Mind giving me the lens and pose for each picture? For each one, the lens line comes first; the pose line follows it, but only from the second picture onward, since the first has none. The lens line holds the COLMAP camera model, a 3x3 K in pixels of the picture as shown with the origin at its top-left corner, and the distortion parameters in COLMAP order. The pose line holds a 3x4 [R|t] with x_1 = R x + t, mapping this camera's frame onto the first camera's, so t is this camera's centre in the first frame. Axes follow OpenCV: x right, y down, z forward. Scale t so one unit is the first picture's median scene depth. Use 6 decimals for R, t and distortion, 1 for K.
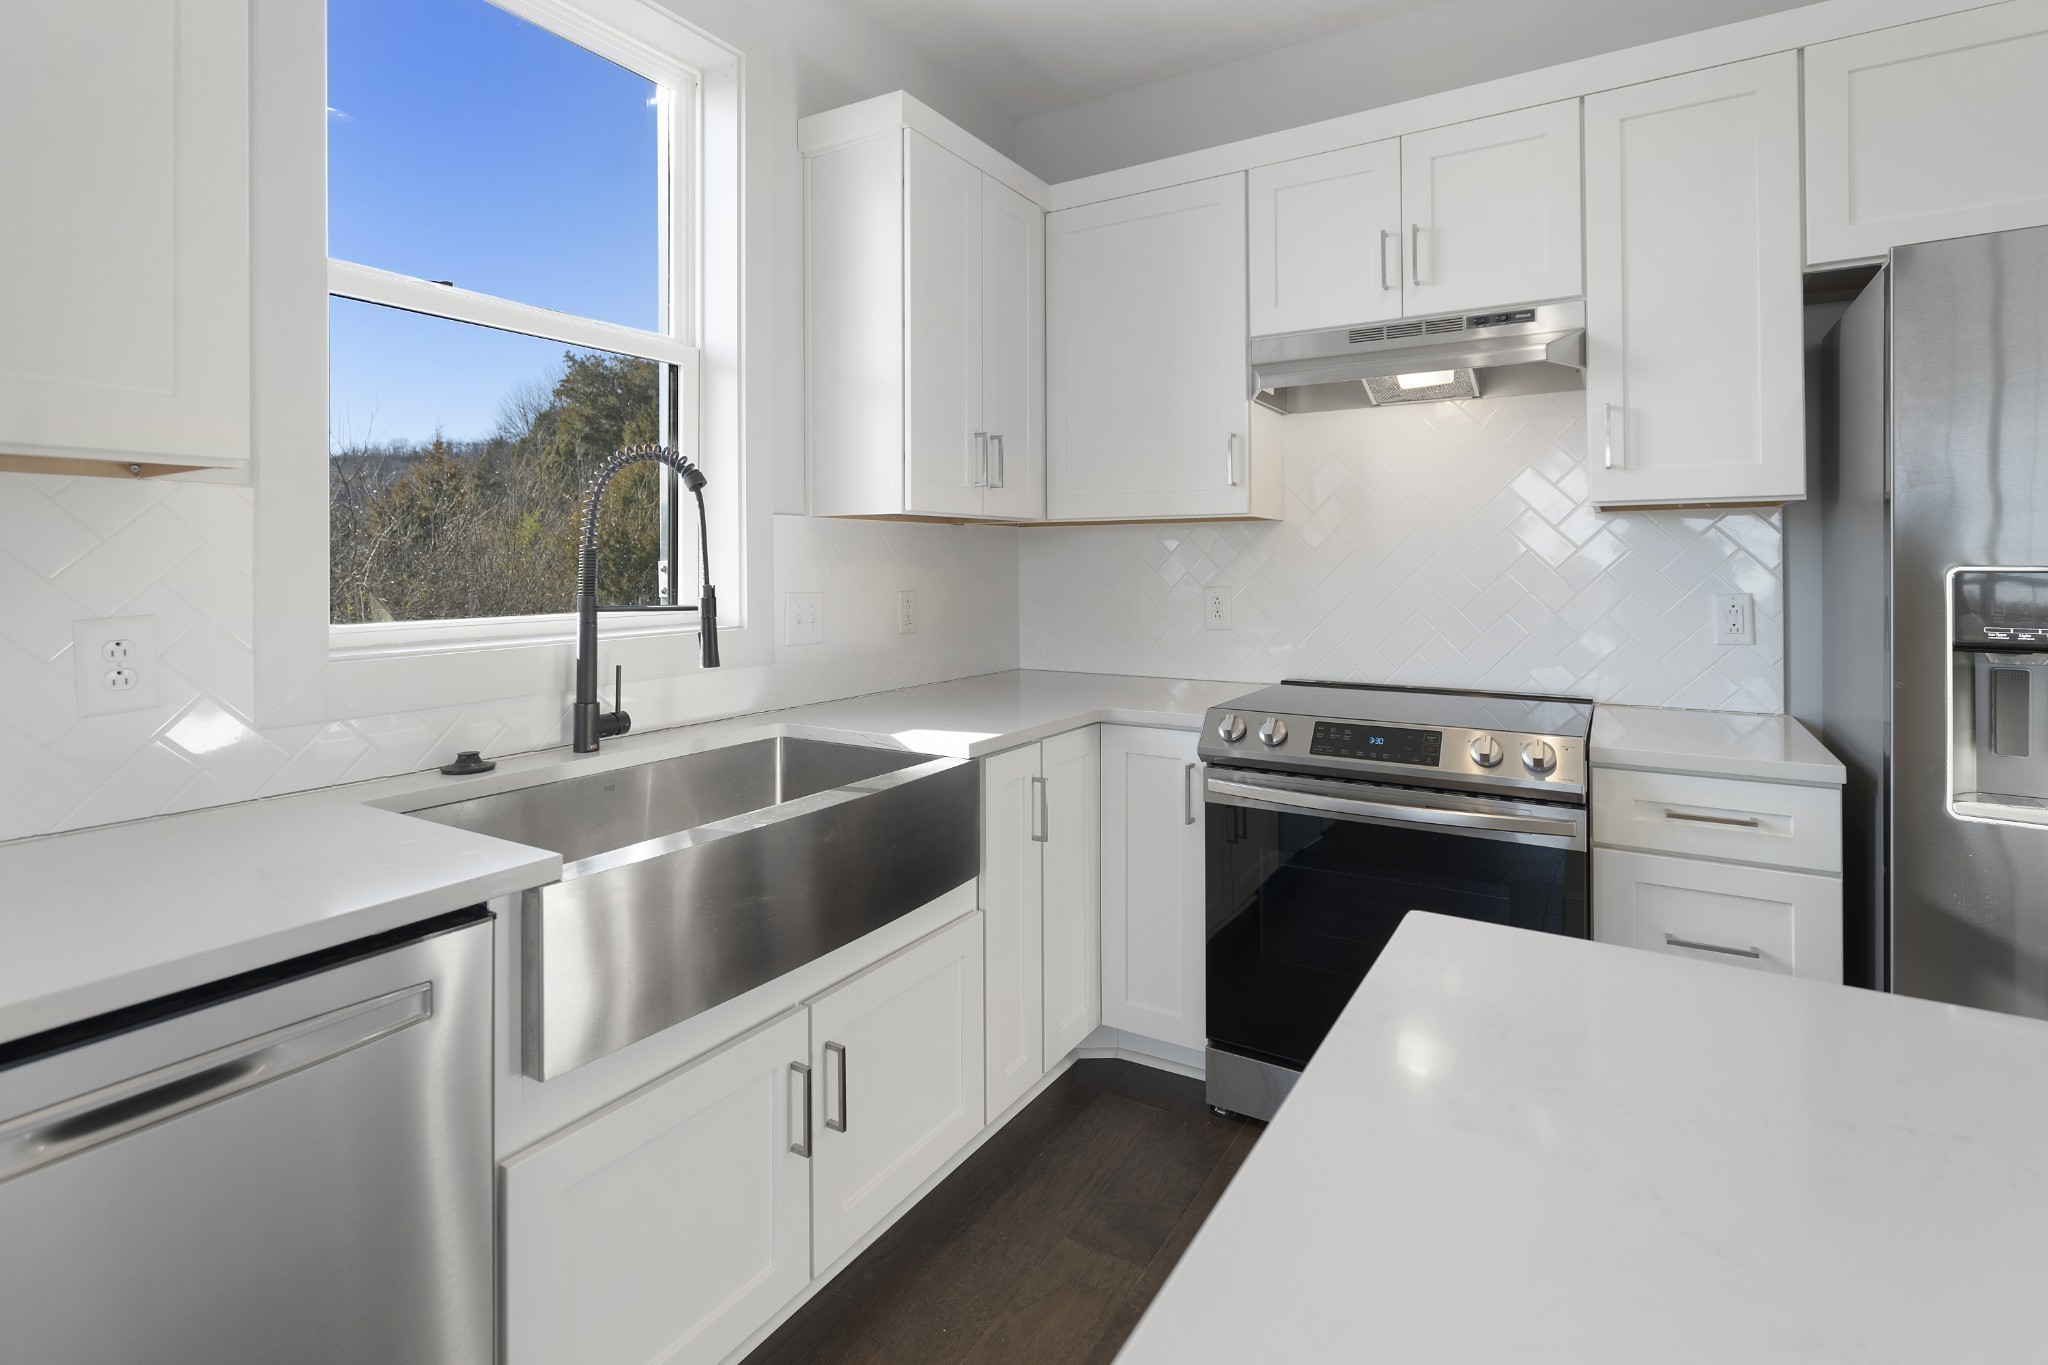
lens RADIAL K [[967.3, 0, 1030.3], [0, 967.3, 570.8], [0, 0, 1]] dist [-0.001296, -0.000493]
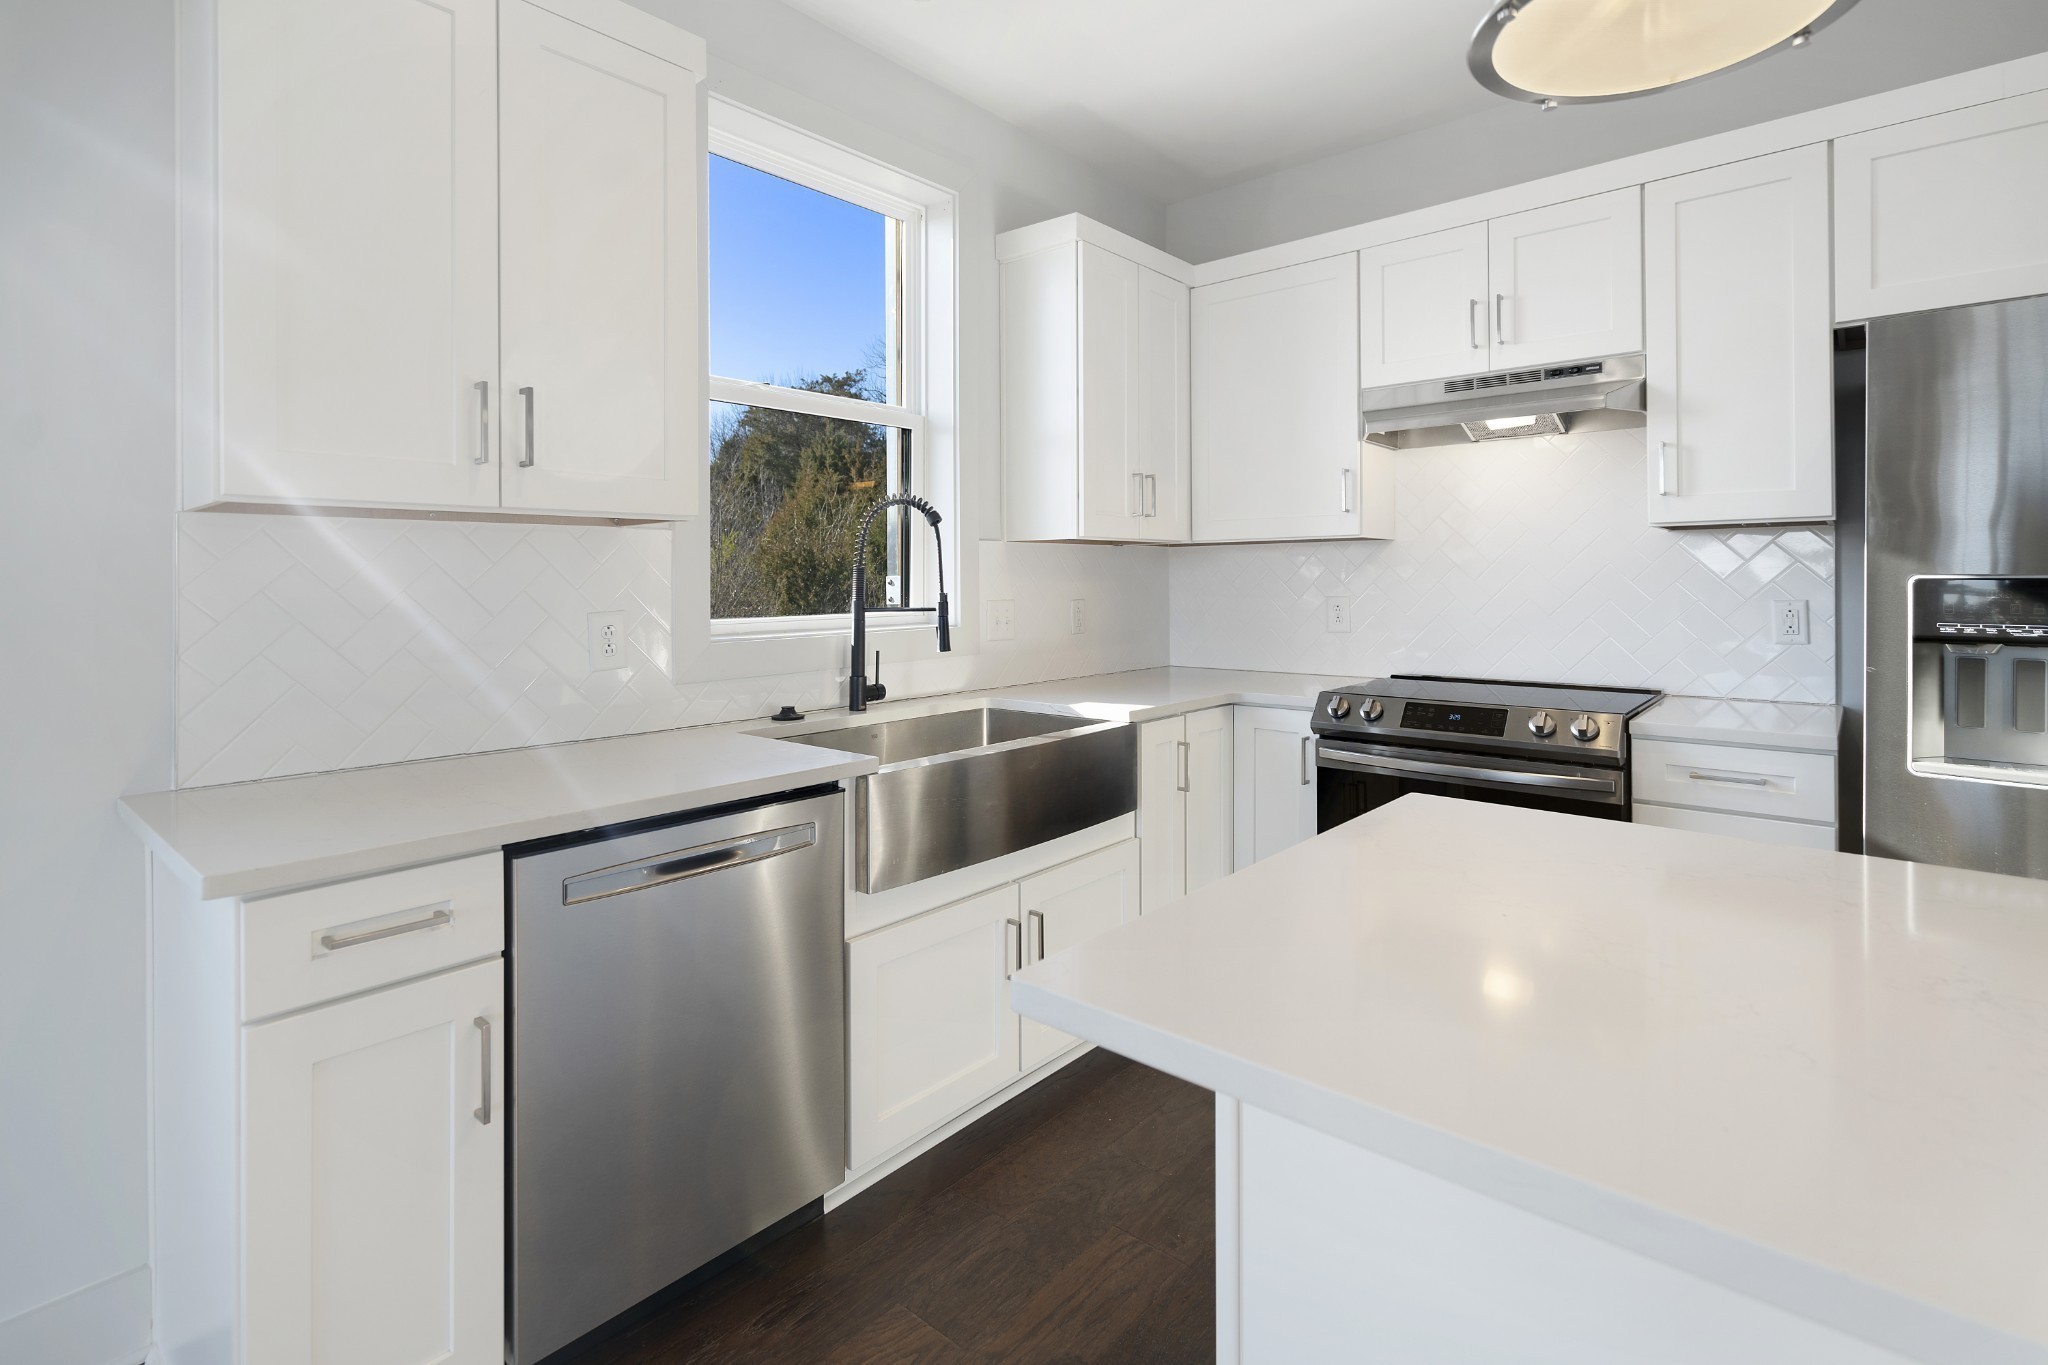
lens RADIAL K [[974.6, 0, 1024.6], [0, 974.6, 589.7], [0, 0, 1]] dist [0.001785, 0.000413]
pose [[0.986195, -0.002215, -0.165572, 0.015188], [0.002634, 0.999994, 0.002313, 0.005538], [0.165566, -0.002717, 0.986195, -0.297942]]
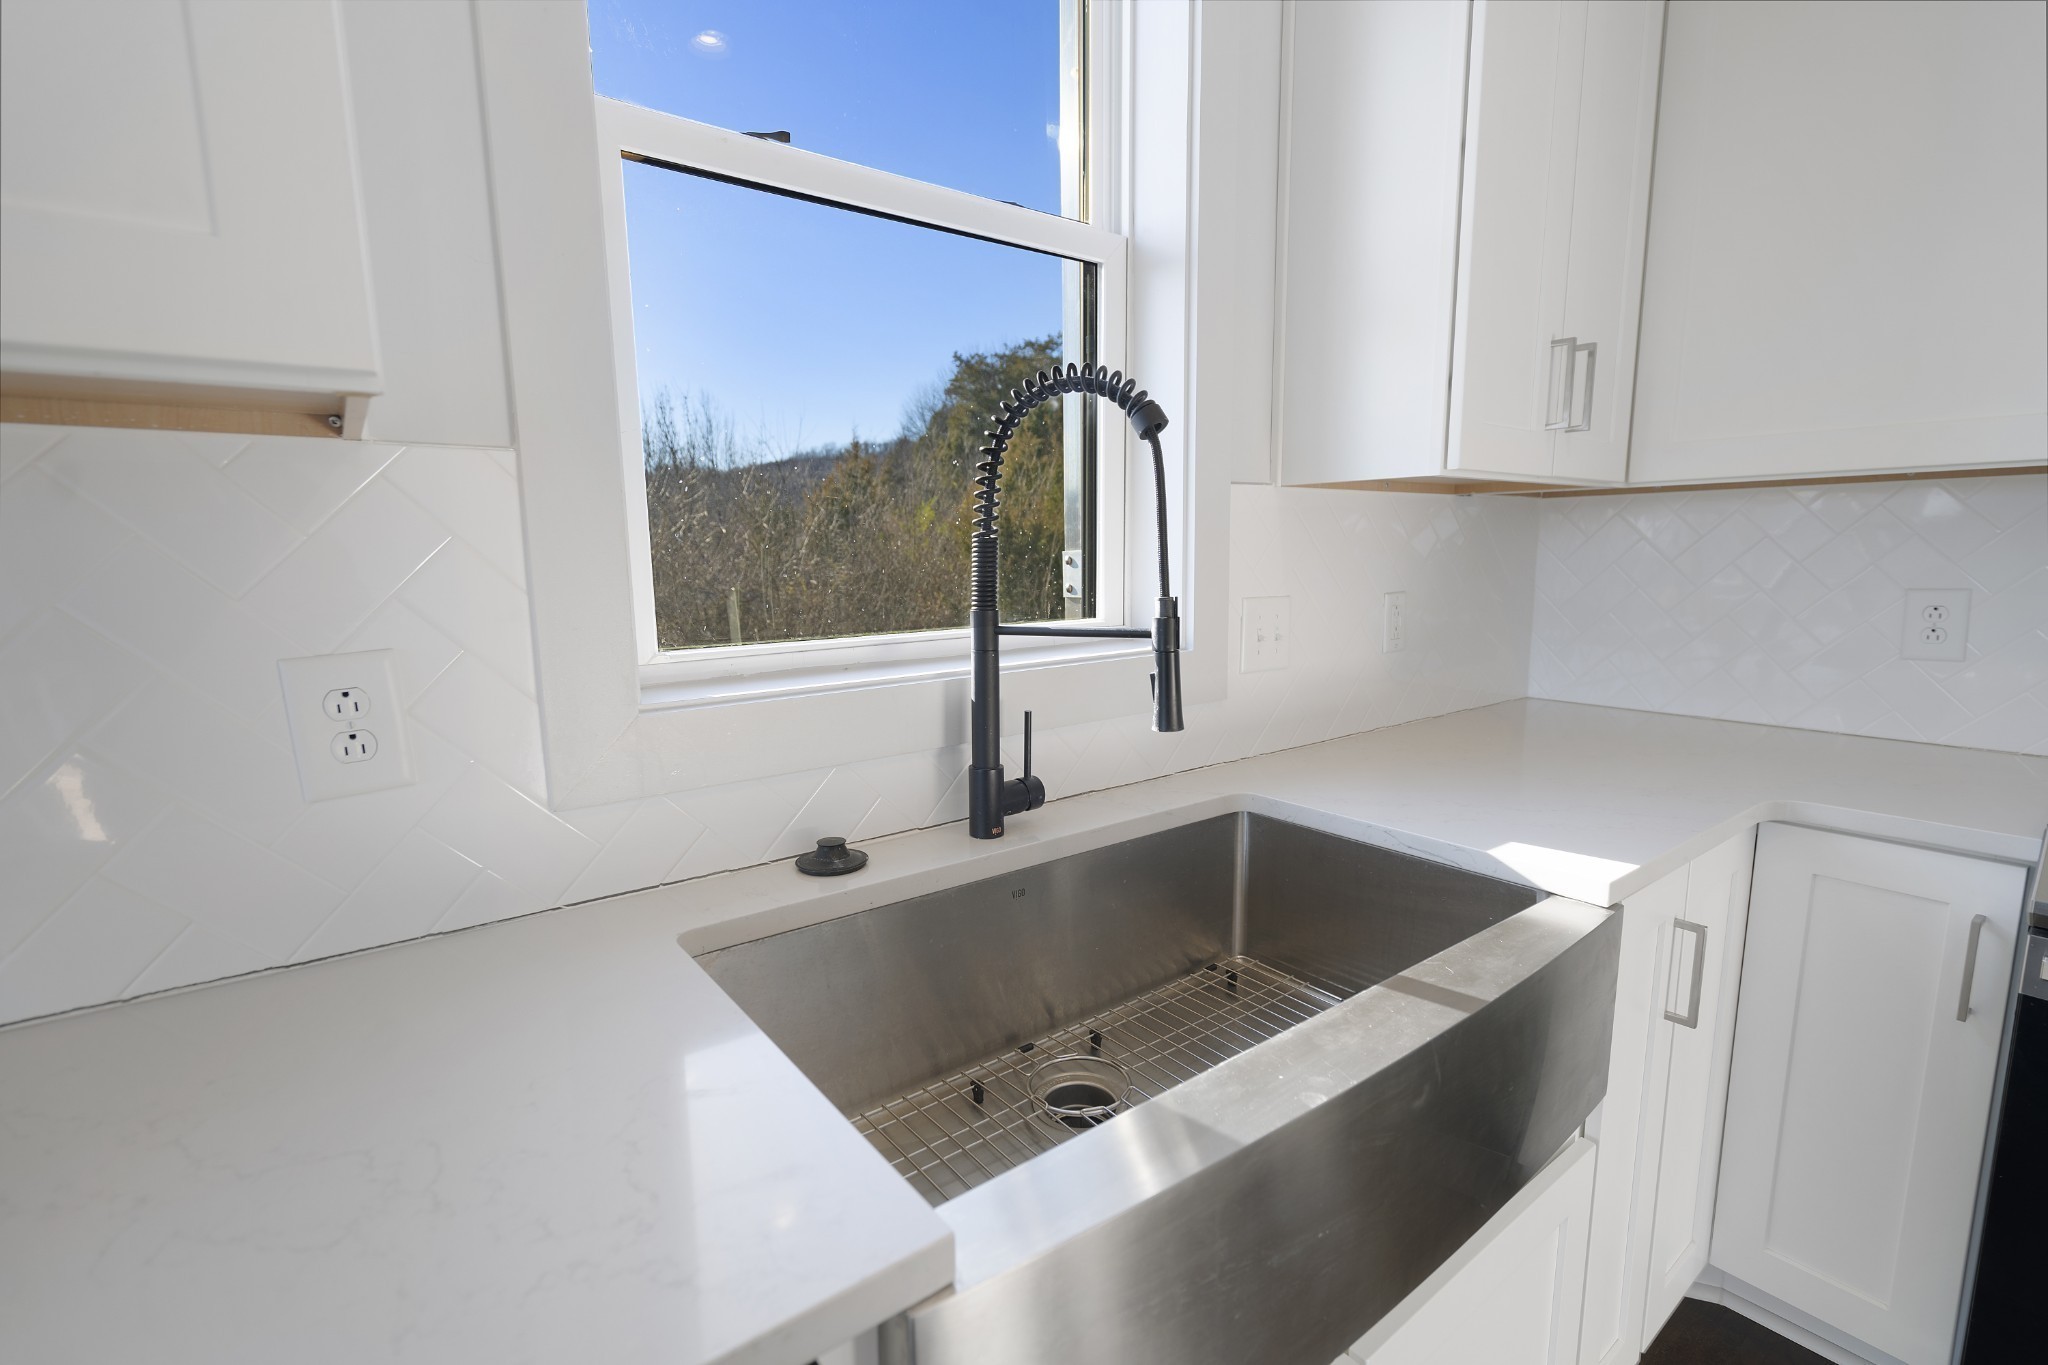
lens RADIAL K [[916.0, 0, 1036.0], [0, 916.0, 688.2], [0, 0, 1]] dist [-0.000721, -0.000021]
pose [[0.934584, 0.047028, -0.352620, -0.160656], [0.005219, 0.989304, 0.145774, -0.010126], [0.355704, -0.138079, 0.924343, 0.337958]]
